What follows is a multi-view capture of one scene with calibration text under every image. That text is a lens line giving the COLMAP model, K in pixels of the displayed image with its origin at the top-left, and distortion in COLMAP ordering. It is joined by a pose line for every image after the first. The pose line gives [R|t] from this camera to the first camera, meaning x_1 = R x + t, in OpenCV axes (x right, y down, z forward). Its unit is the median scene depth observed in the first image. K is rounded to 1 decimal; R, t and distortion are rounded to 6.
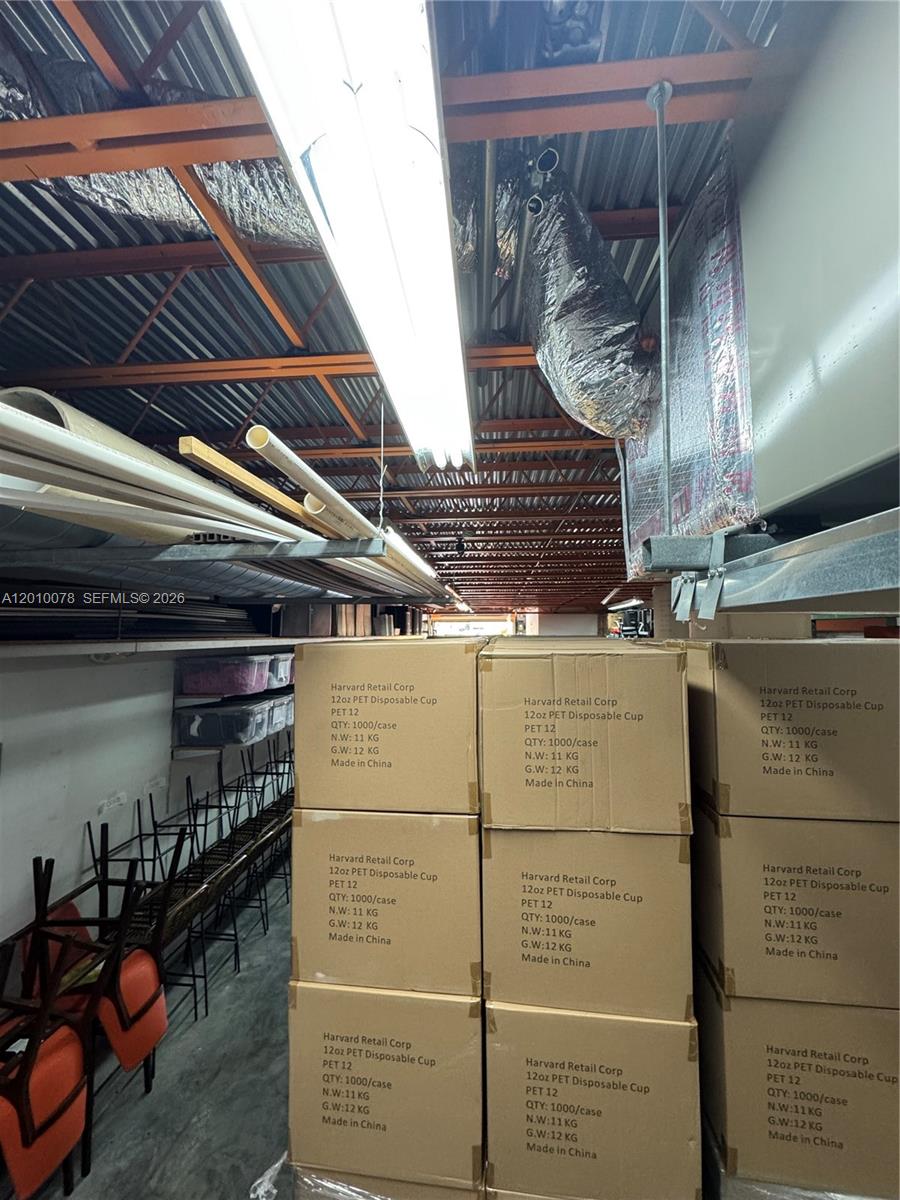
lens RADIAL K [[483.1, 0, 449.1], [0, 483.1, 602.8], [0, 0, 1]] dist [0.003410, -0.001037]
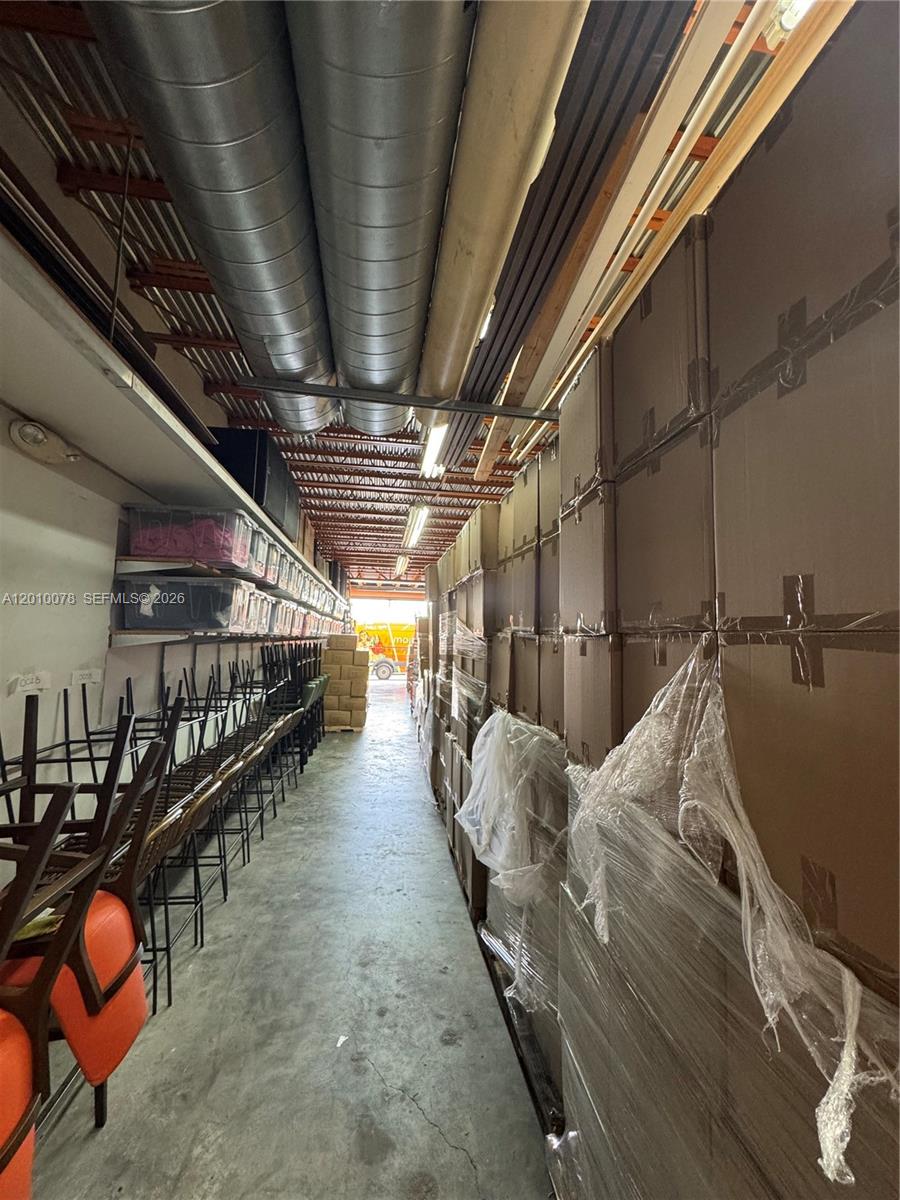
lens RADIAL K [[483.1, 0, 451.8], [0, 483.1, 600.5], [0, 0, 1]] dist [0.003410, -0.001037]
pose [[0.969955, 0.046770, 0.238745, -0.310731], [-0.044545, 0.998899, -0.014710, 0.284648], [-0.239170, 0.003633, 0.970971, 0.252068]]
